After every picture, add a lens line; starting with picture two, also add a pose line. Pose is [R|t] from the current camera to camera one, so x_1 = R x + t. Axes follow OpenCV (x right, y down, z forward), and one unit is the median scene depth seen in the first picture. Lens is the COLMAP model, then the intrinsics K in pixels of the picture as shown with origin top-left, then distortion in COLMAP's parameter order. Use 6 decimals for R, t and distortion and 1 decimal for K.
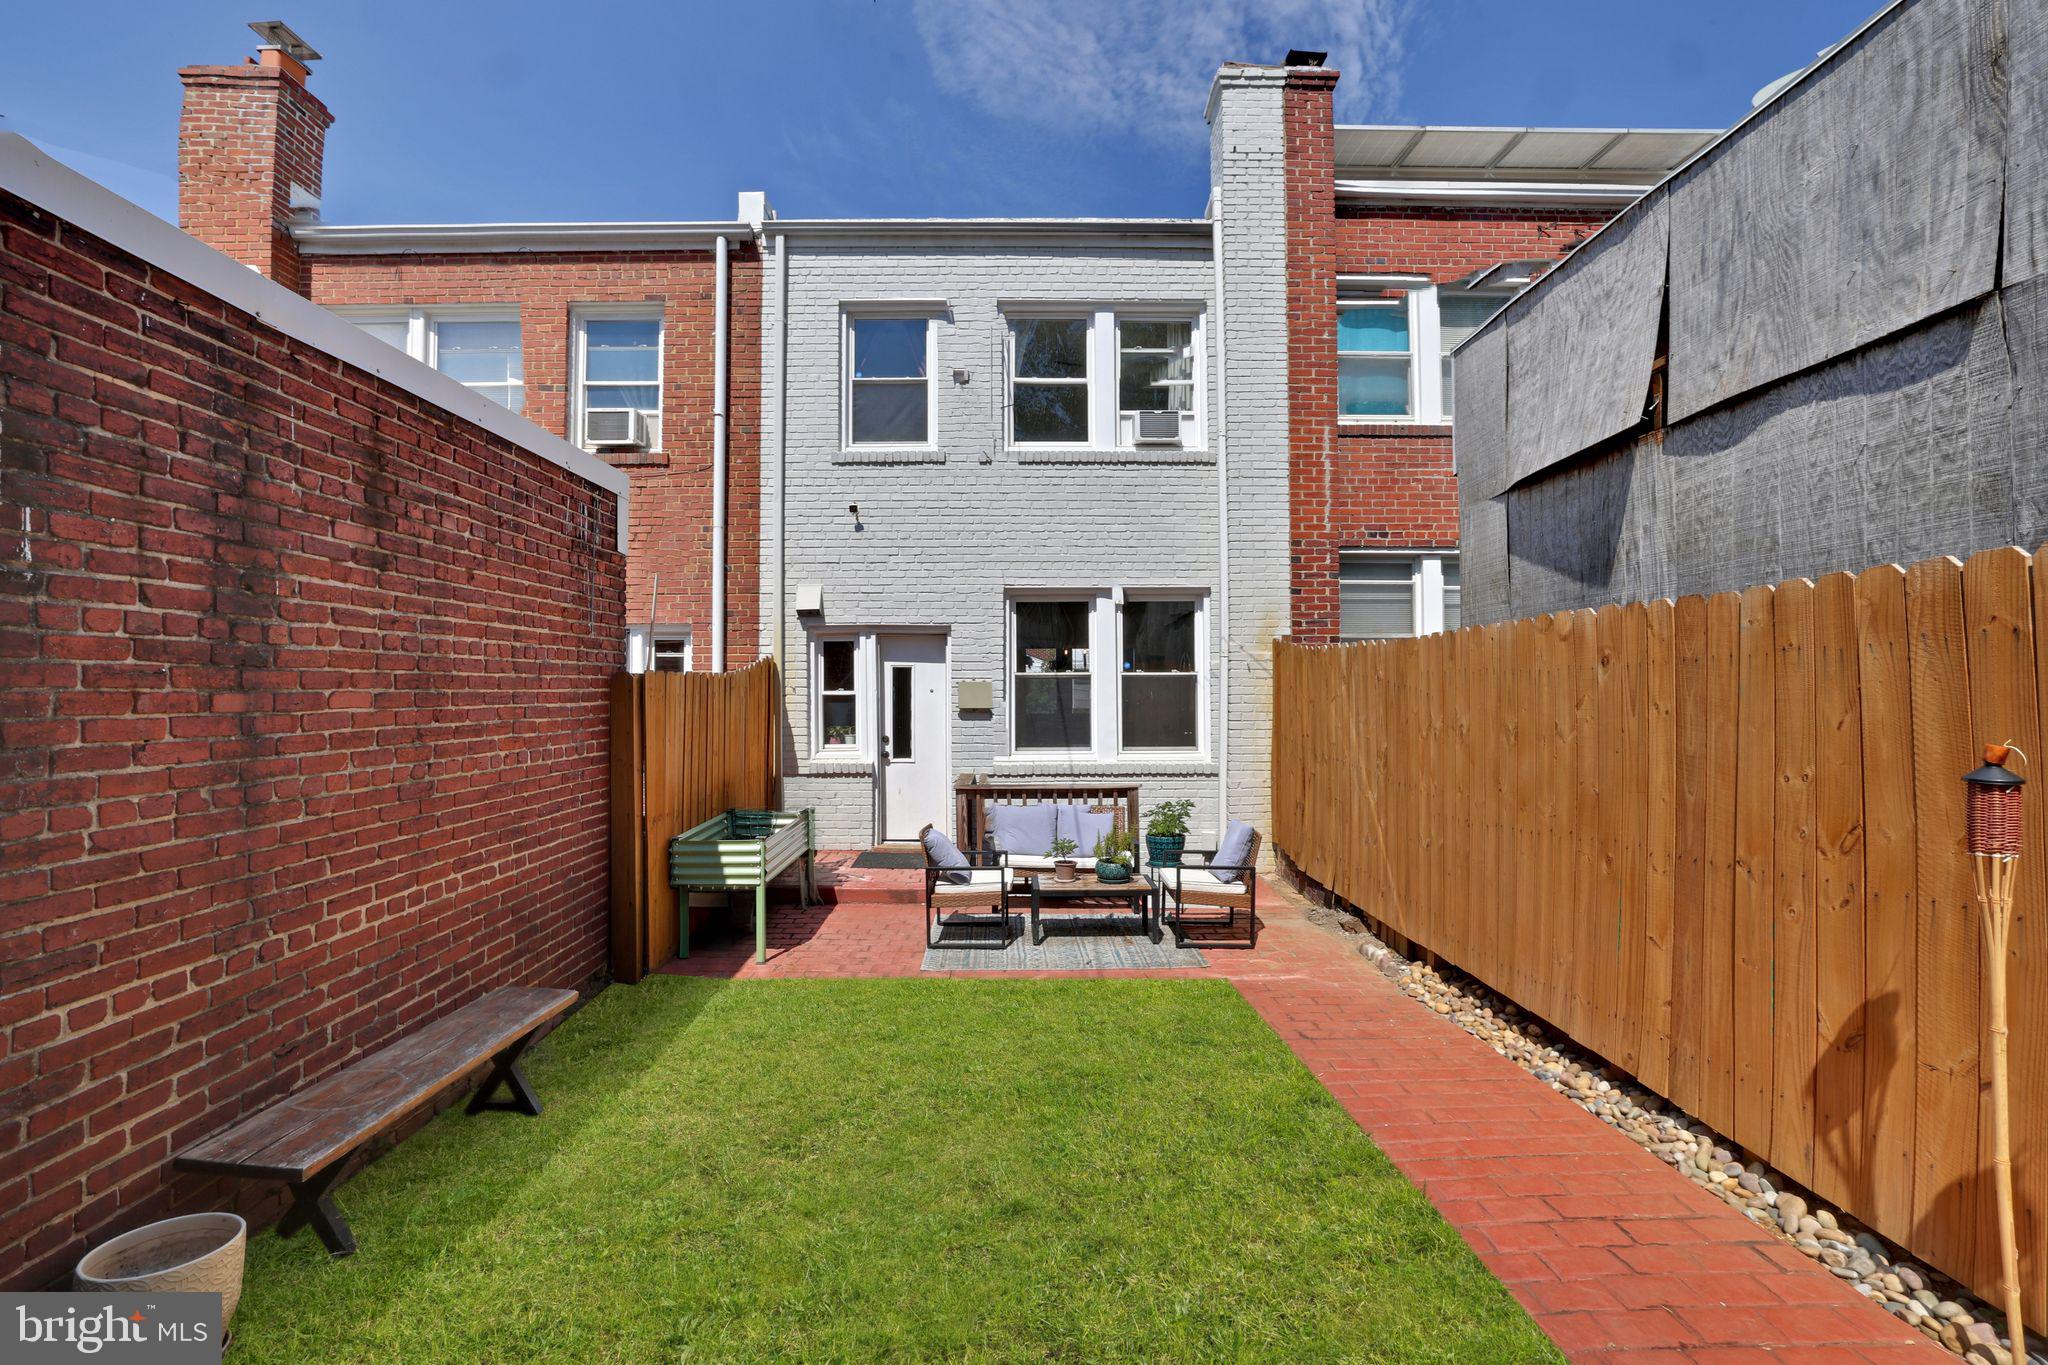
lens RADIAL K [[886.5, 0, 1016.1], [0, 886.5, 675.7], [0, 0, 1]] dist [-0.048890, 0.016848]
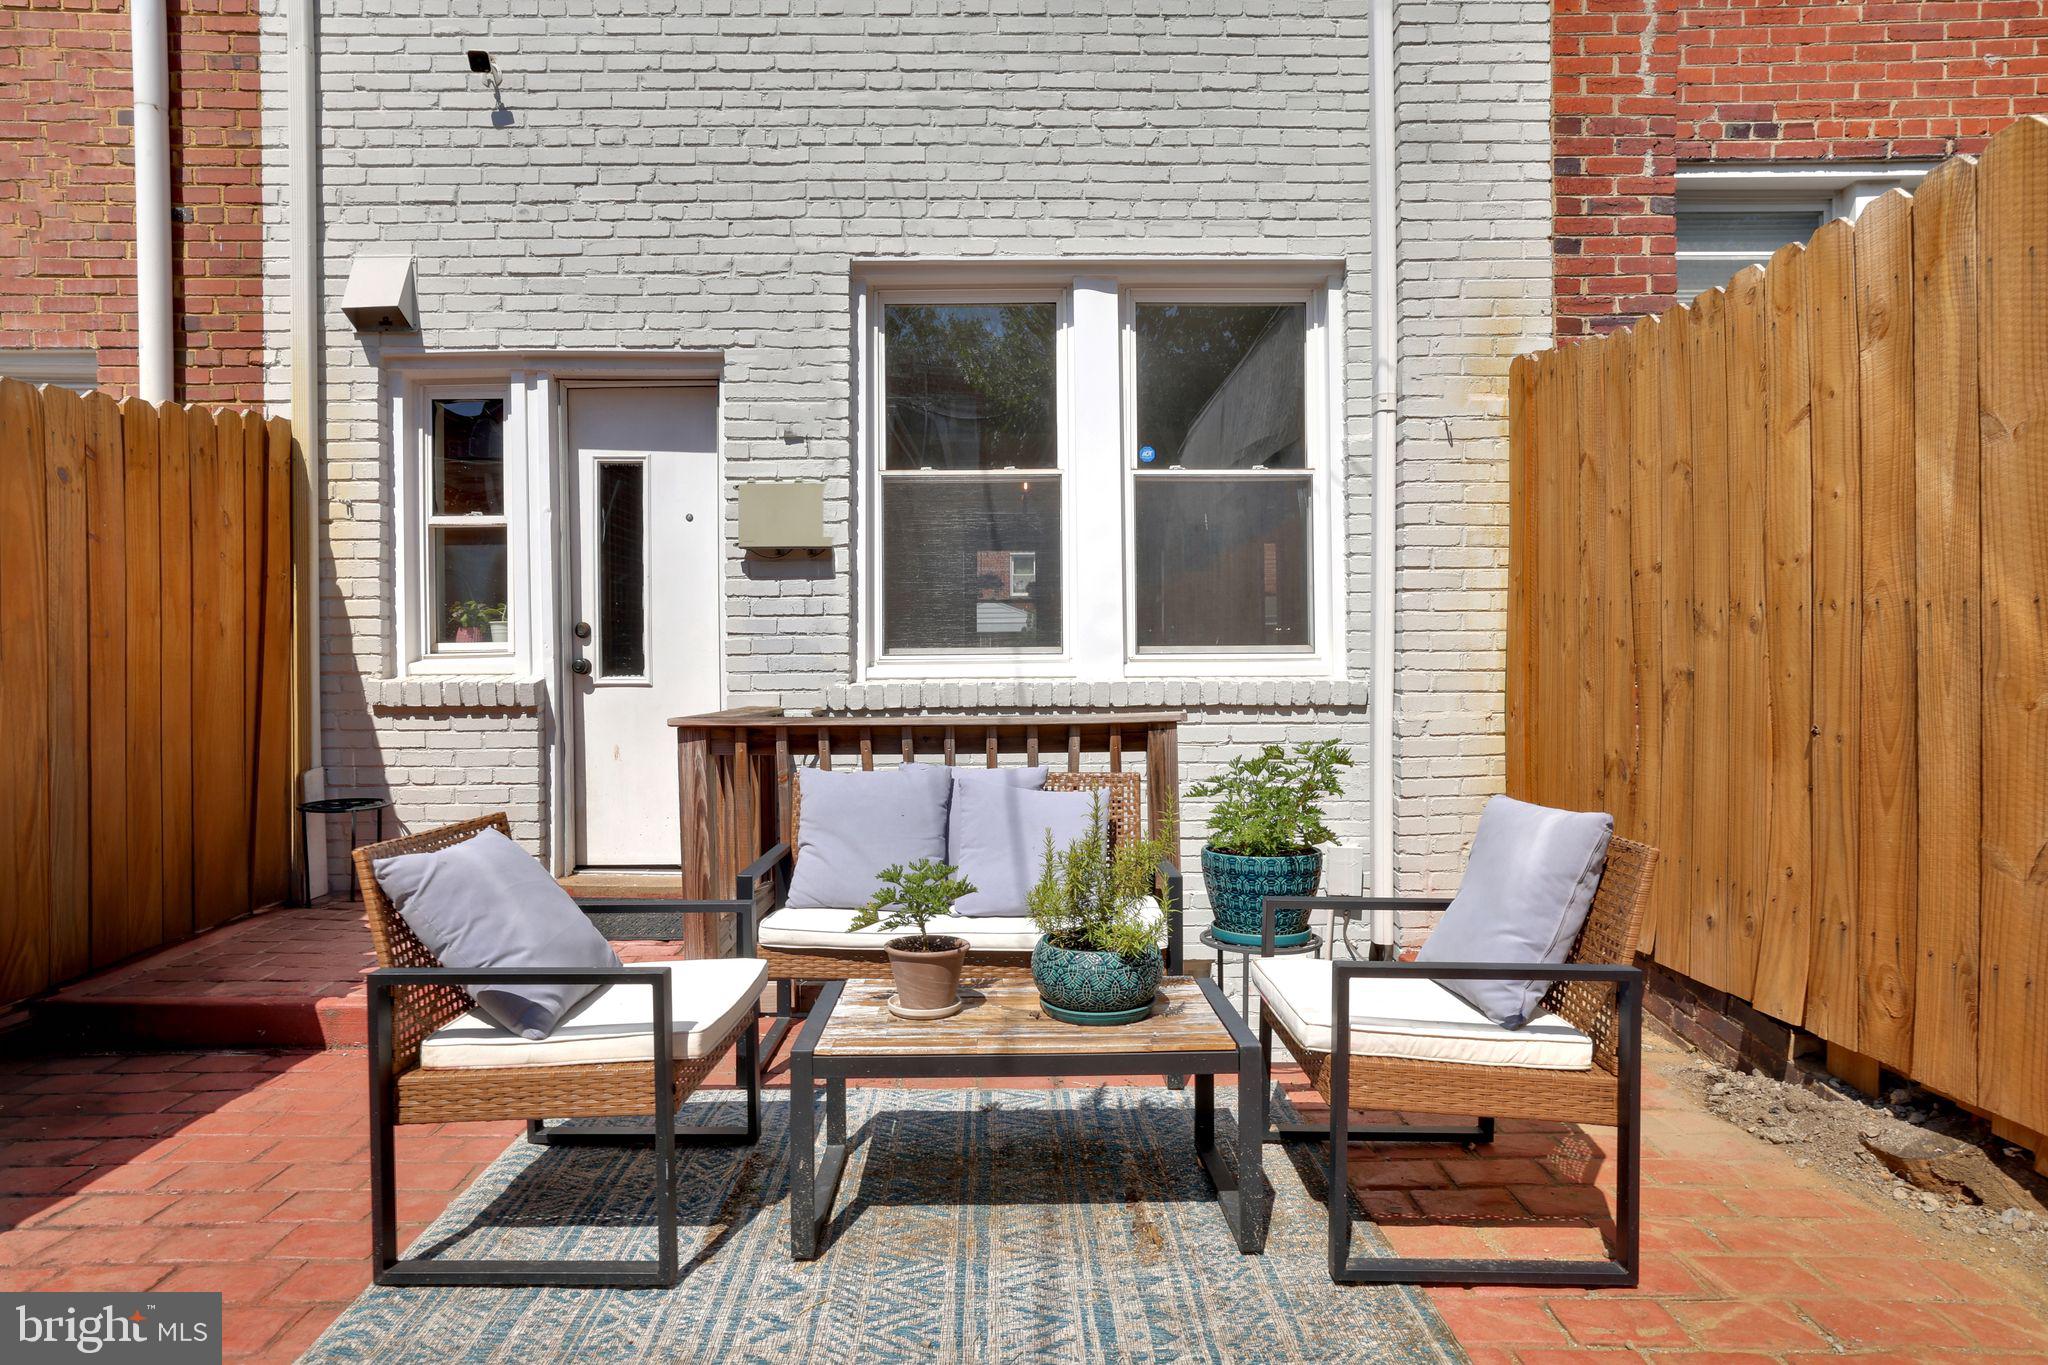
lens RADIAL K [[1061.6, 0, 1017.8], [0, 1061.6, 683.2], [0, 0, 1]] dist [-0.024377, 0.023598]
pose [[0.999995, -0.003247, 0.000661, 0.064149], [0.003237, 0.999882, 0.015042, 0.092198], [-0.000710, -0.015040, 0.999887, 0.499578]]
